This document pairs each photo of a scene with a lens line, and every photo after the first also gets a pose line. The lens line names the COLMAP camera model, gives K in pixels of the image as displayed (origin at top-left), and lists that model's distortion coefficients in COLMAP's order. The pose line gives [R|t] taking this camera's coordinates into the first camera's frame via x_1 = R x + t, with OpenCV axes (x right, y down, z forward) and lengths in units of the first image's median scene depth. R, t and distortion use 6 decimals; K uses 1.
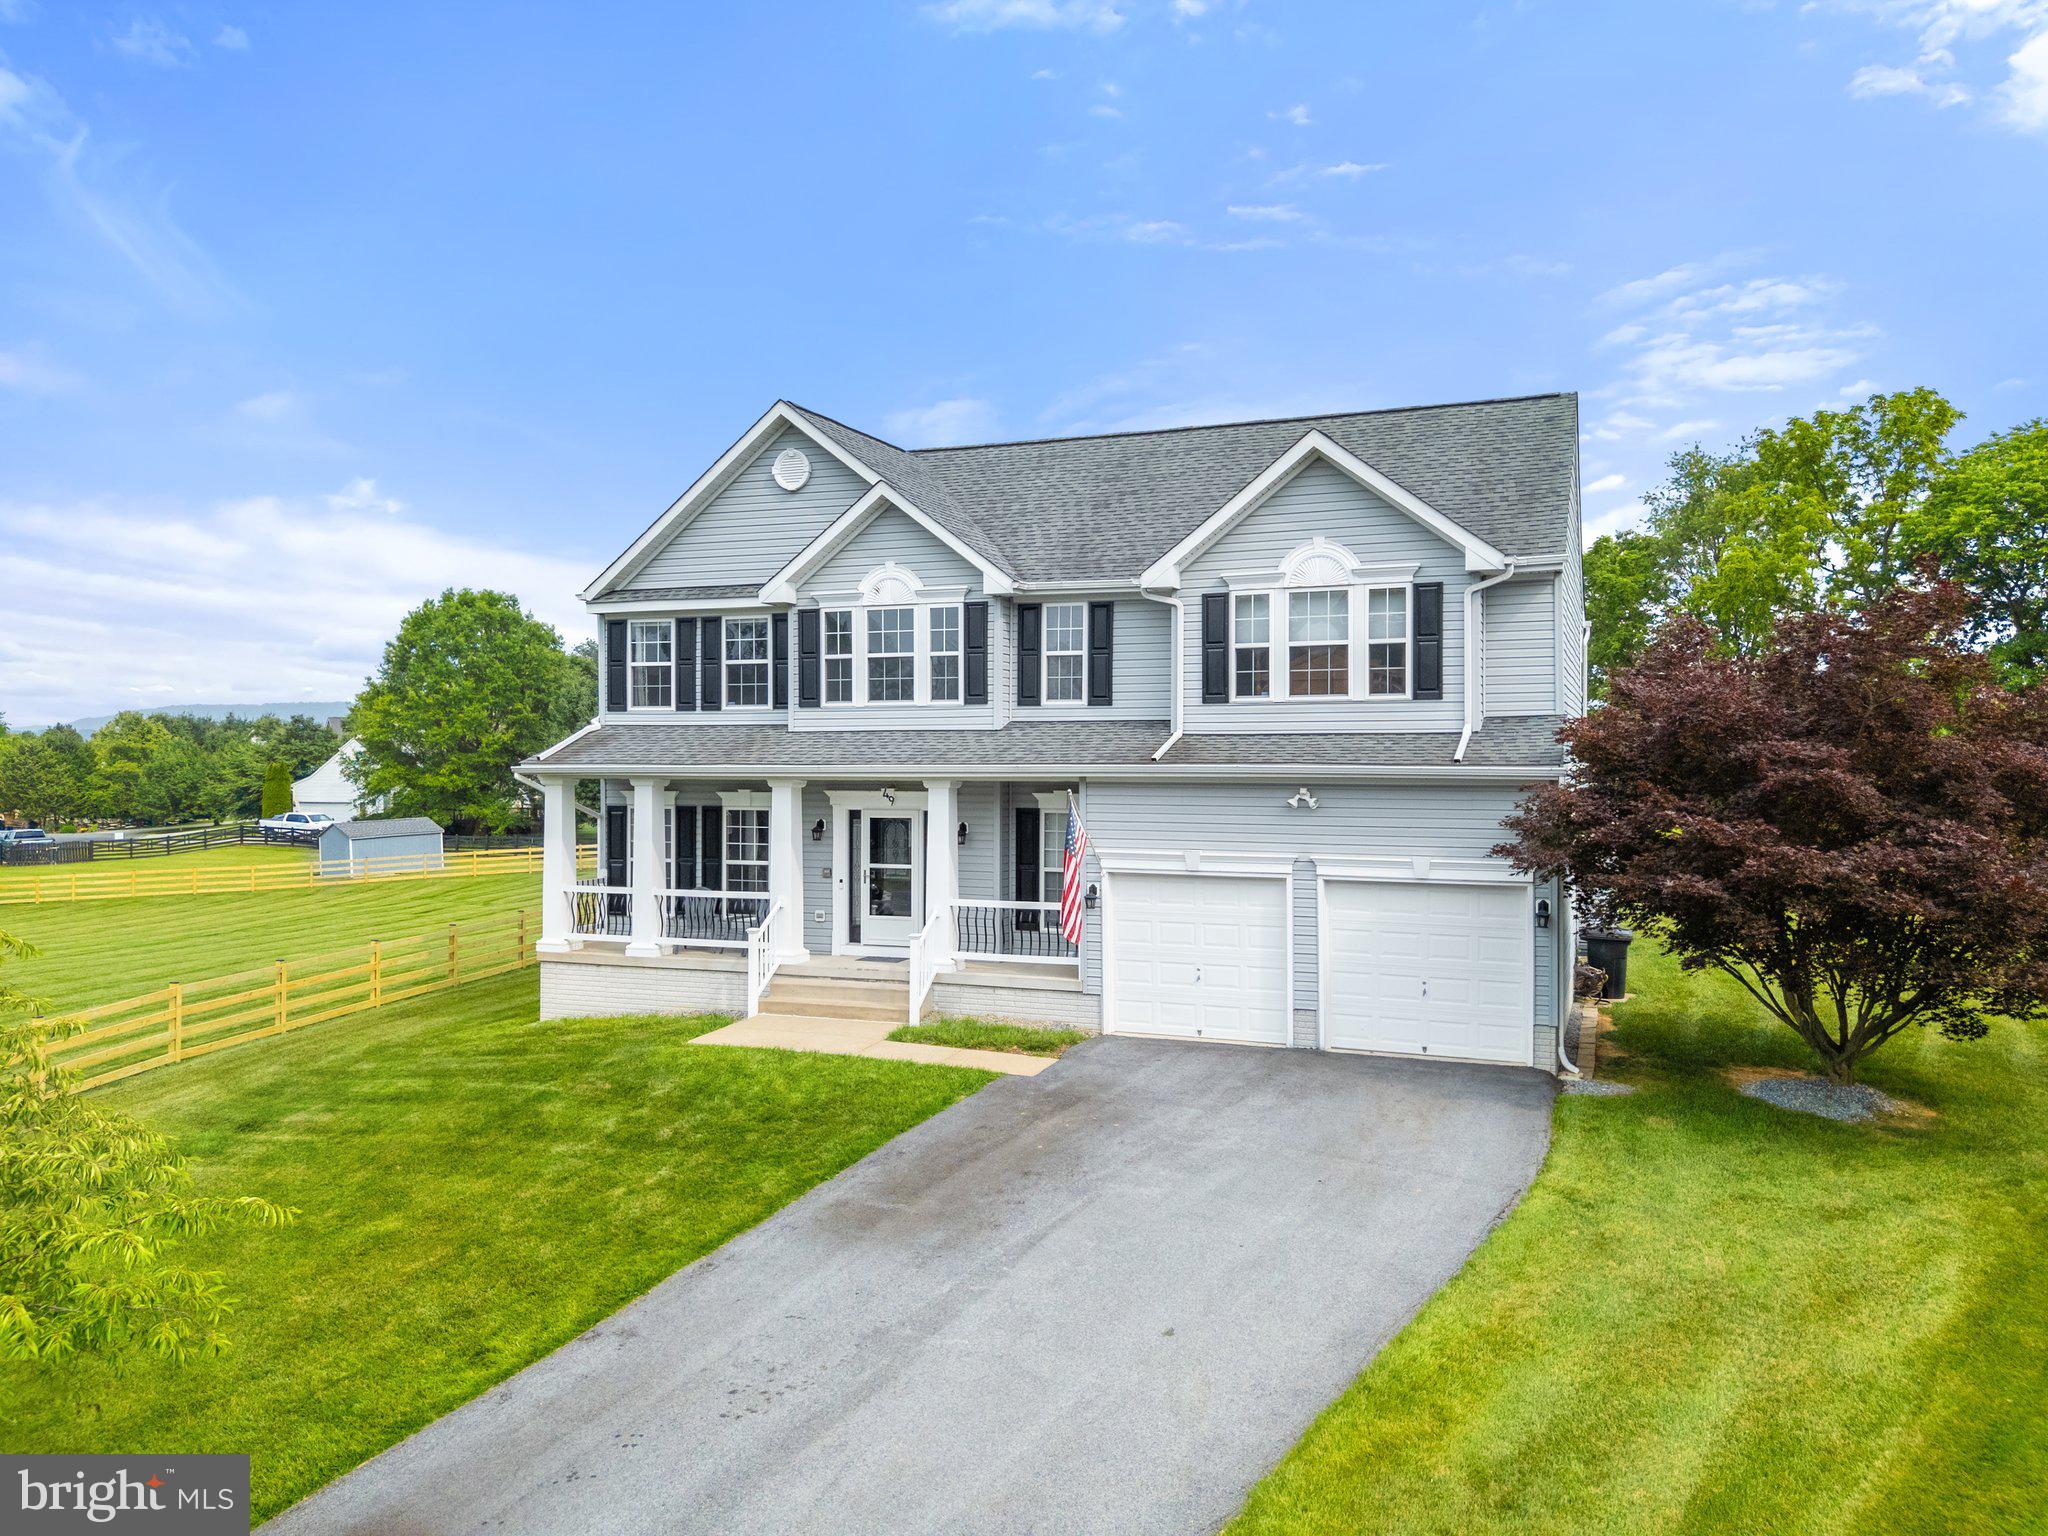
lens RADIAL K [[1508.7, 0, 1008.7], [0, 1508.7, 775.7], [0, 0, 1]] dist [0.065651, -0.056690]
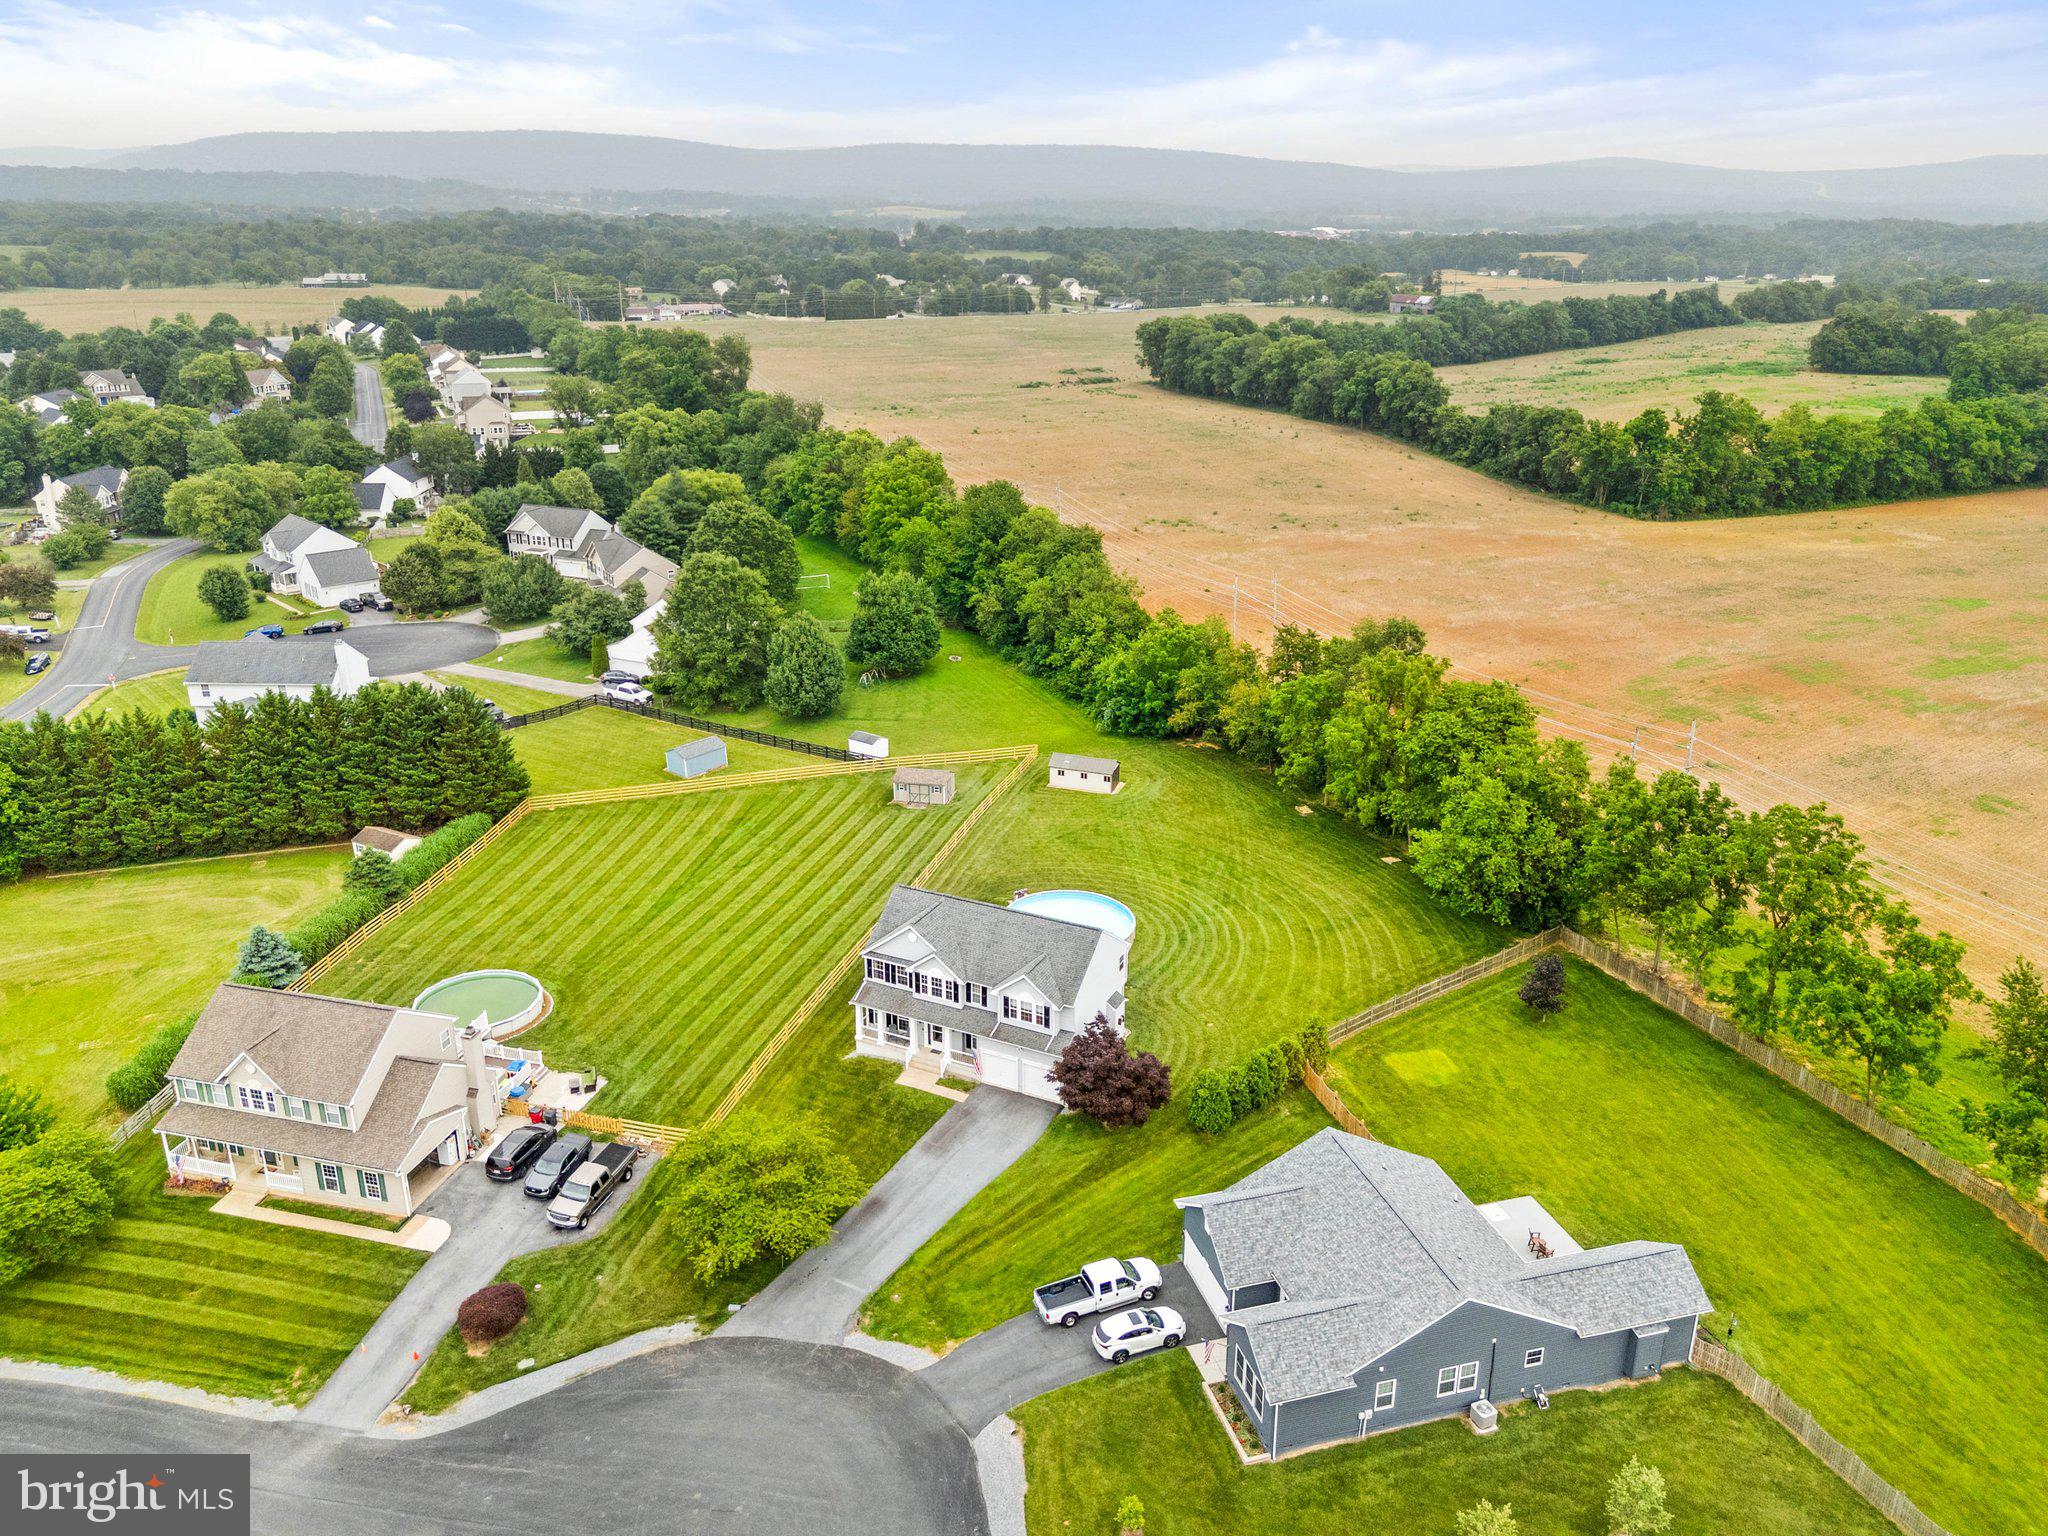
lens RADIAL K [[1508.7, 0, 1008.7], [0, 1508.7, 775.7], [0, 0, 1]] dist [0.065651, -0.056690]
pose [[0.997744, 0.022782, -0.063145, 0.386073], [0.001501, 0.932845, 0.360275, -2.203535], [0.067112, -0.359557, 0.930706, -2.775199]]
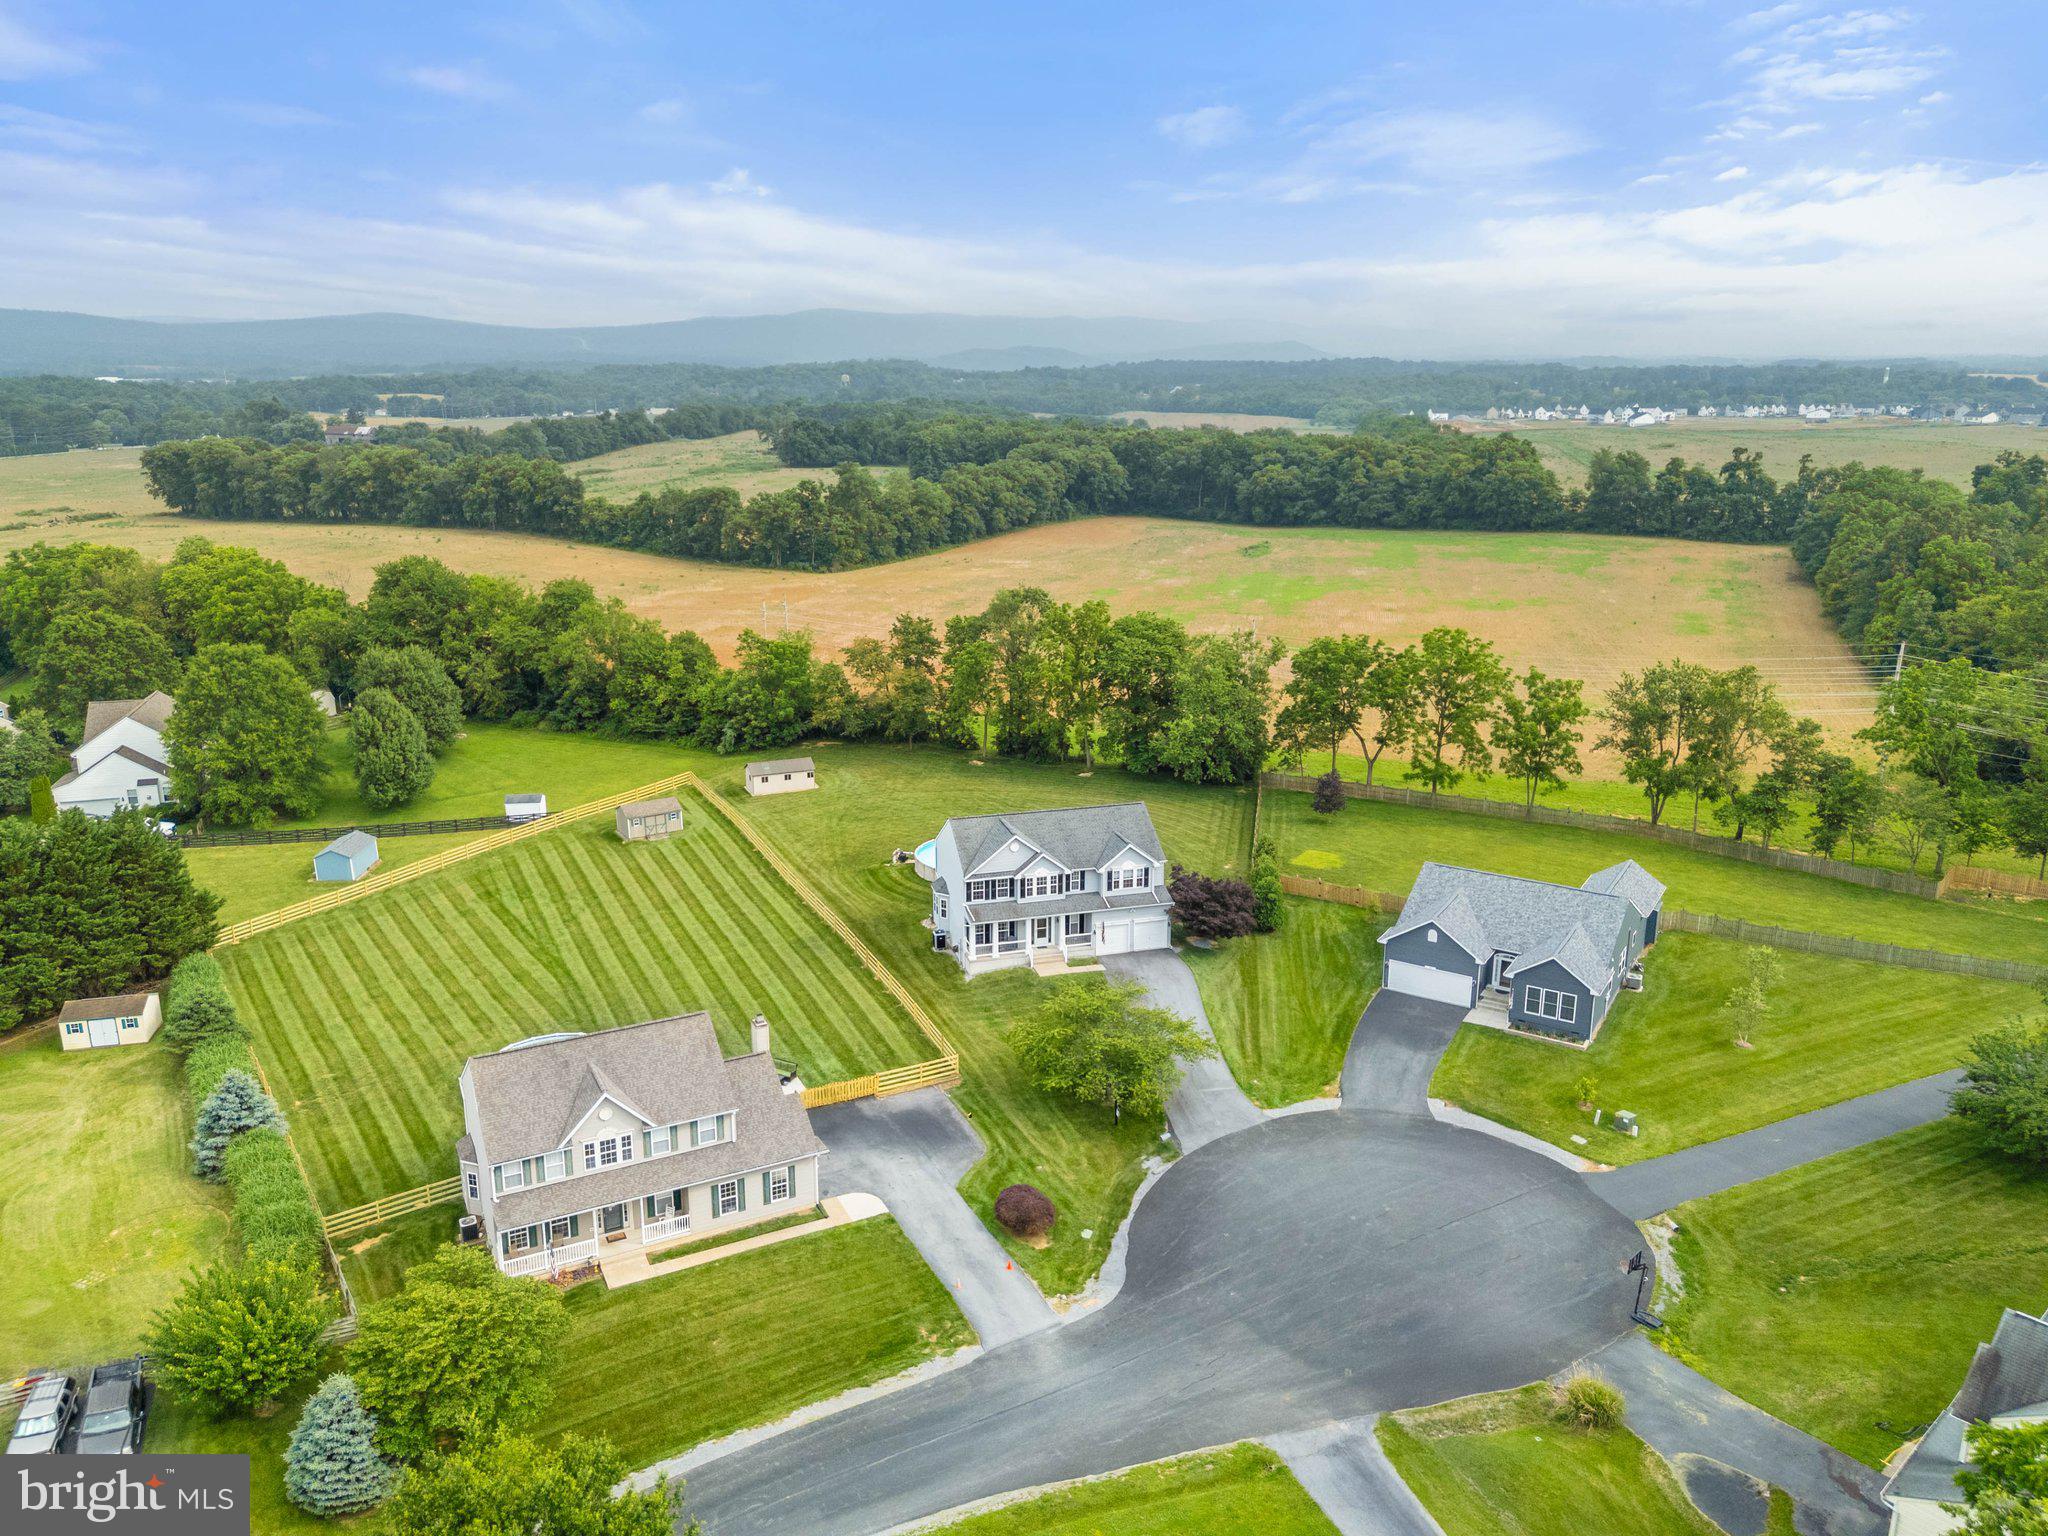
lens RADIAL K [[1508.7, 0, 1008.7], [0, 1508.7, 775.7], [0, 0, 1]] dist [0.065651, -0.056690]
pose [[0.786863, -0.174684, 0.591889, -2.934309], [0.005302, 0.960980, 0.276566, -1.741481], [-0.617105, -0.214481, 0.757086, -2.465841]]
